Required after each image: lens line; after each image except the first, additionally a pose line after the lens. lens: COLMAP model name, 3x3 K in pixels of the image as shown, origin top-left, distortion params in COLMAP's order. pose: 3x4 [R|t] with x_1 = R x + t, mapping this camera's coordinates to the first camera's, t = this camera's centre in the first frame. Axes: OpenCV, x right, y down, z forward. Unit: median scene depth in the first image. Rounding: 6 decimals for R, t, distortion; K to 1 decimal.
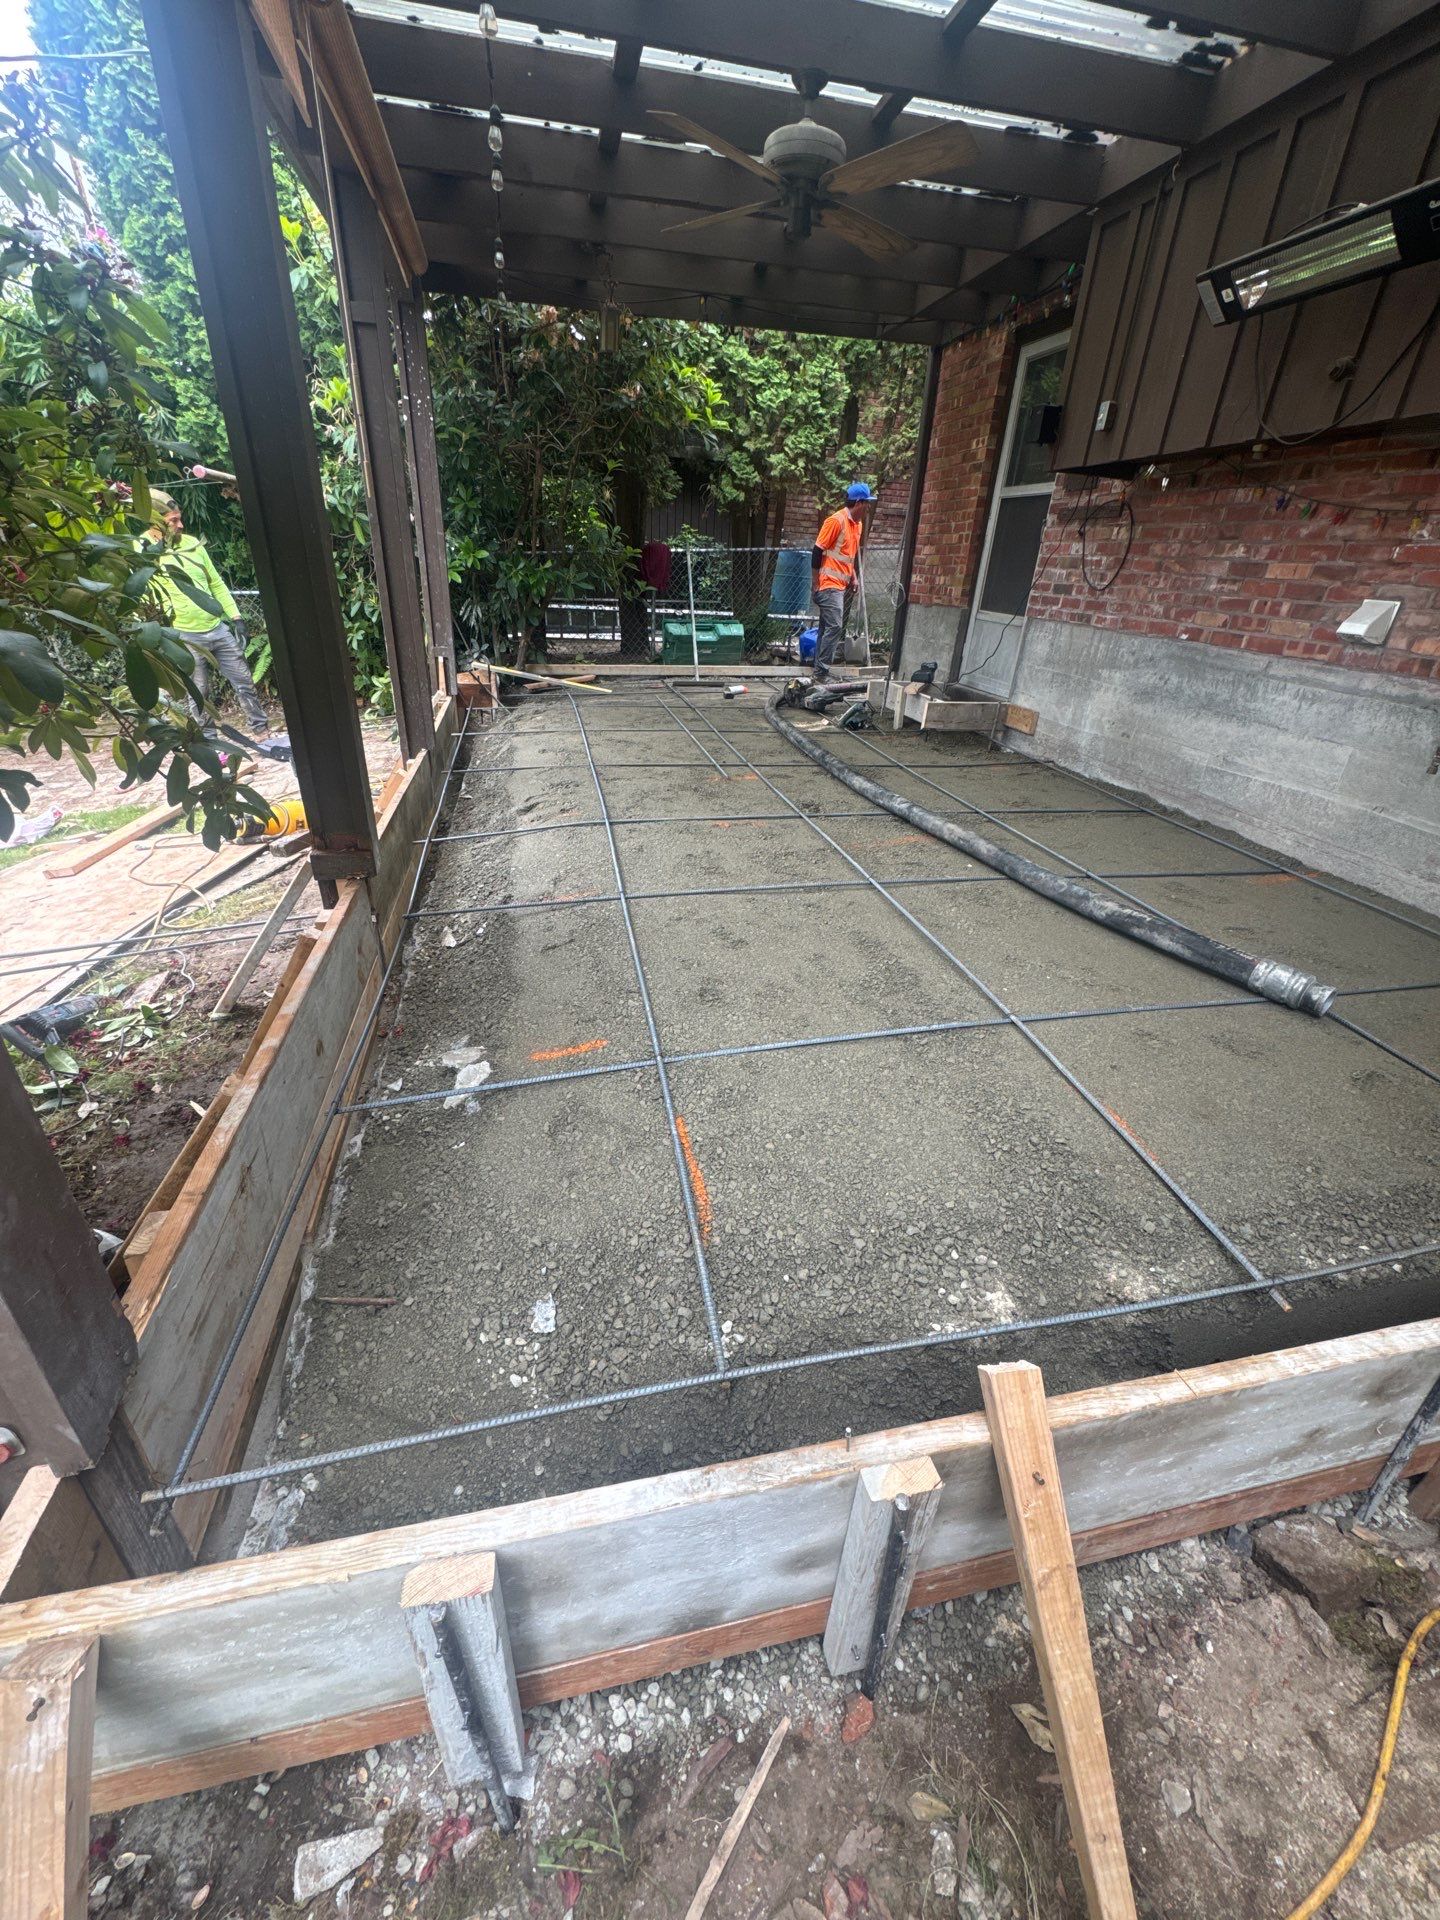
lens RADIAL K [[777.0, 0, 724.2], [0, 777.0, 964.6], [0, 0, 1]] dist [0.000111, 0.000051]
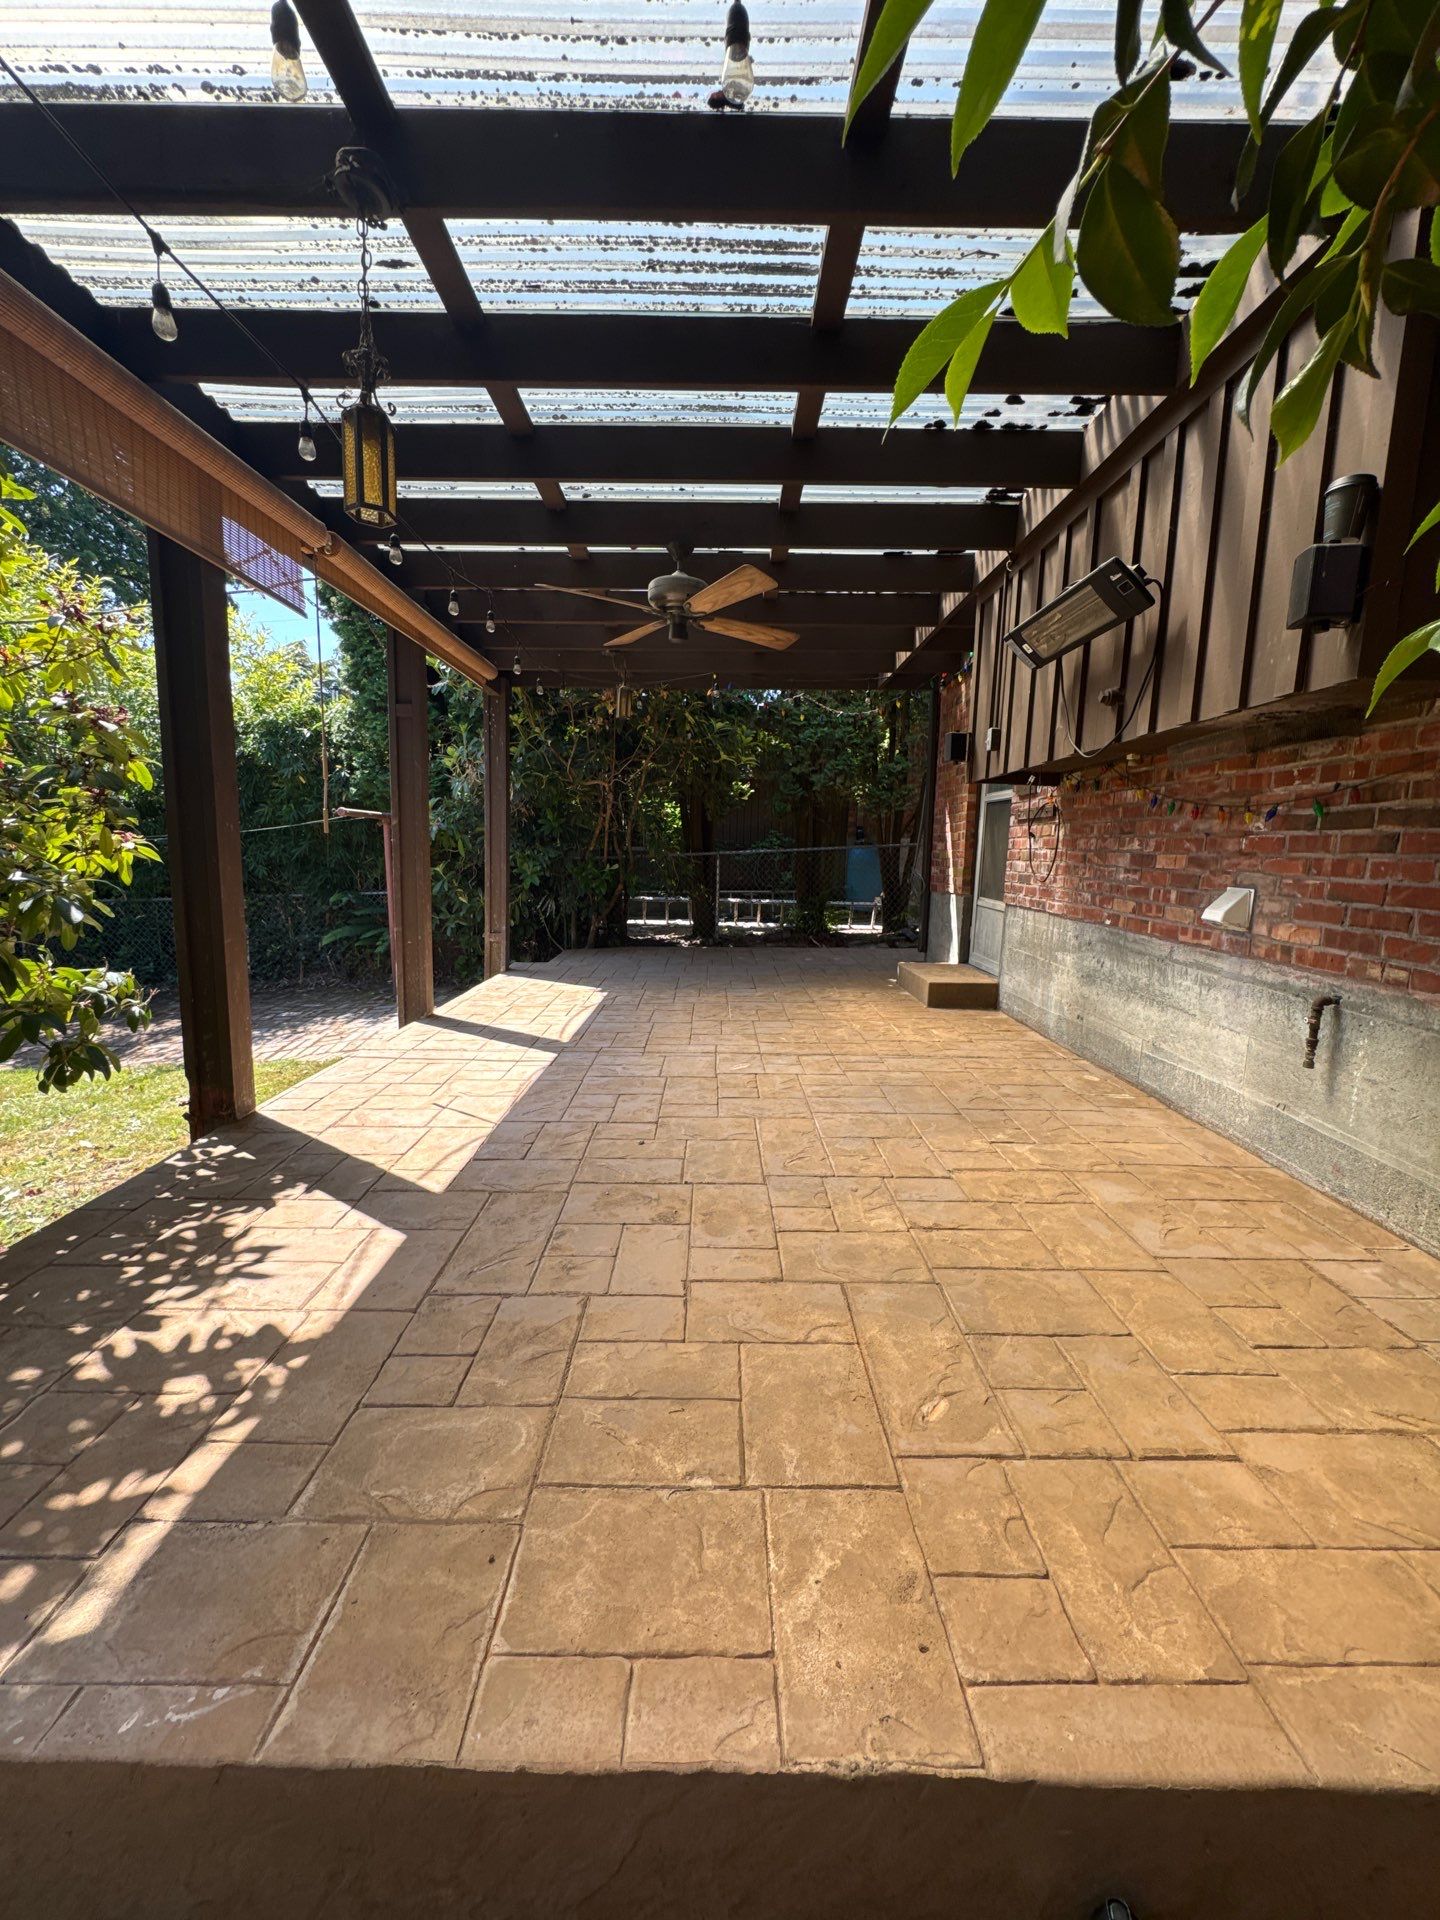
lens RADIAL K [[777.0, 0, 712.6], [0, 777.0, 958.7], [0, 0, 1]] dist [0.000111, 0.000051]
pose [[0.972741, 0.003693, -0.231866, 0.368975], [-0.082503, 0.939964, -0.331151, -0.012957], [0.216723, 0.341254, 0.914646, 0.008616]]
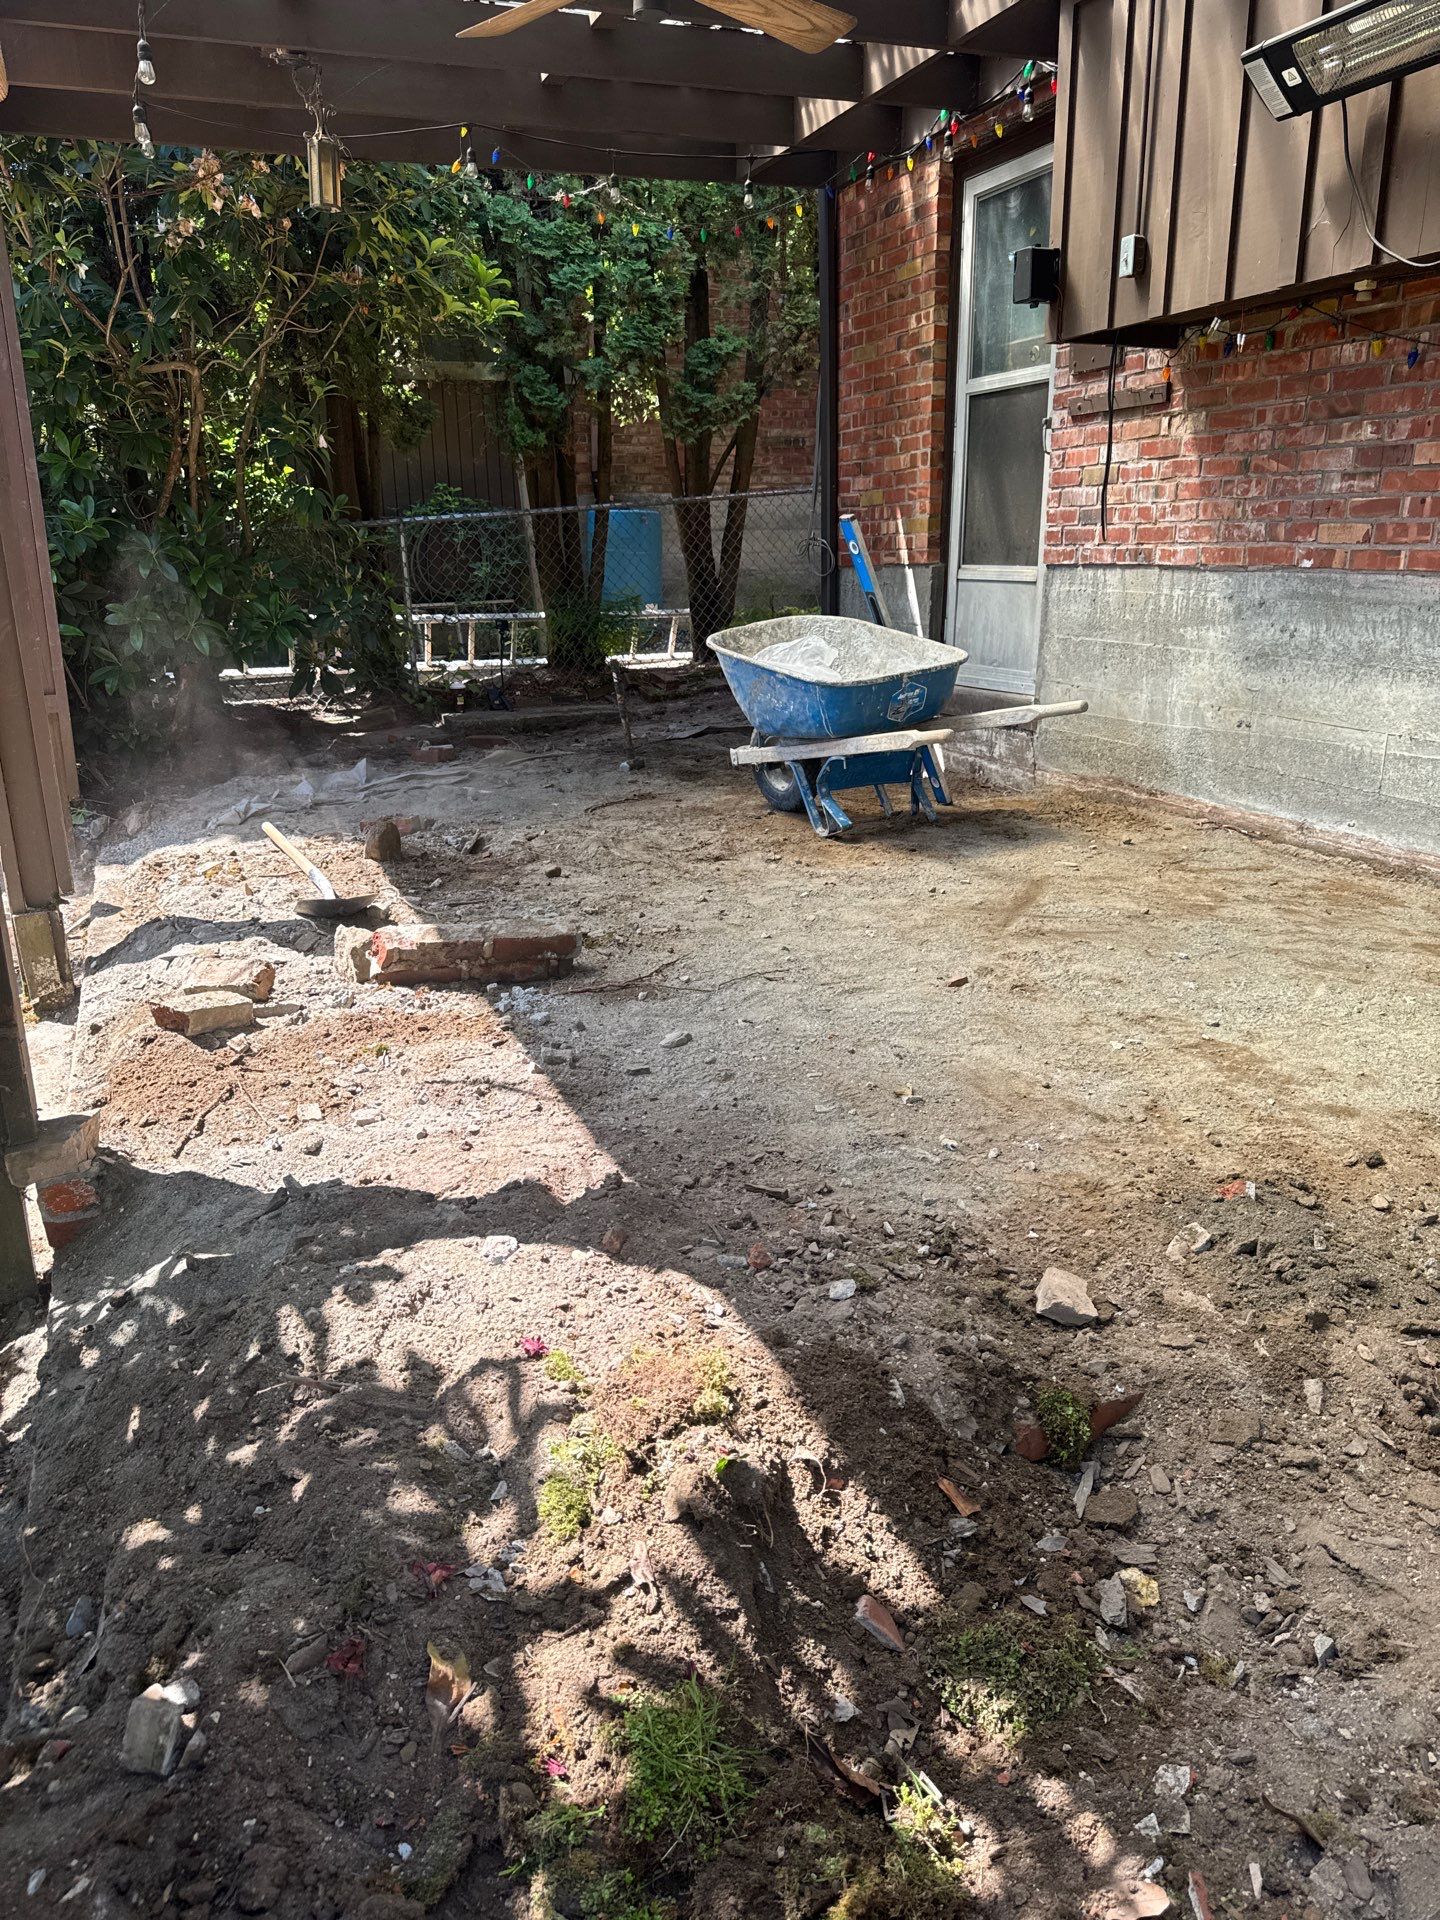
lens RADIAL K [[1391.7, 0, 719.5], [0, 1391.7, 967.9], [0, 0, 1]] dist [0.016741, -0.009612]
pose [[0.983953, -0.113895, 0.137349, -0.080423], [0.136990, 0.975434, -0.172515, 0.032991], [-0.114326, 0.188562, 0.975384, 0.007554]]
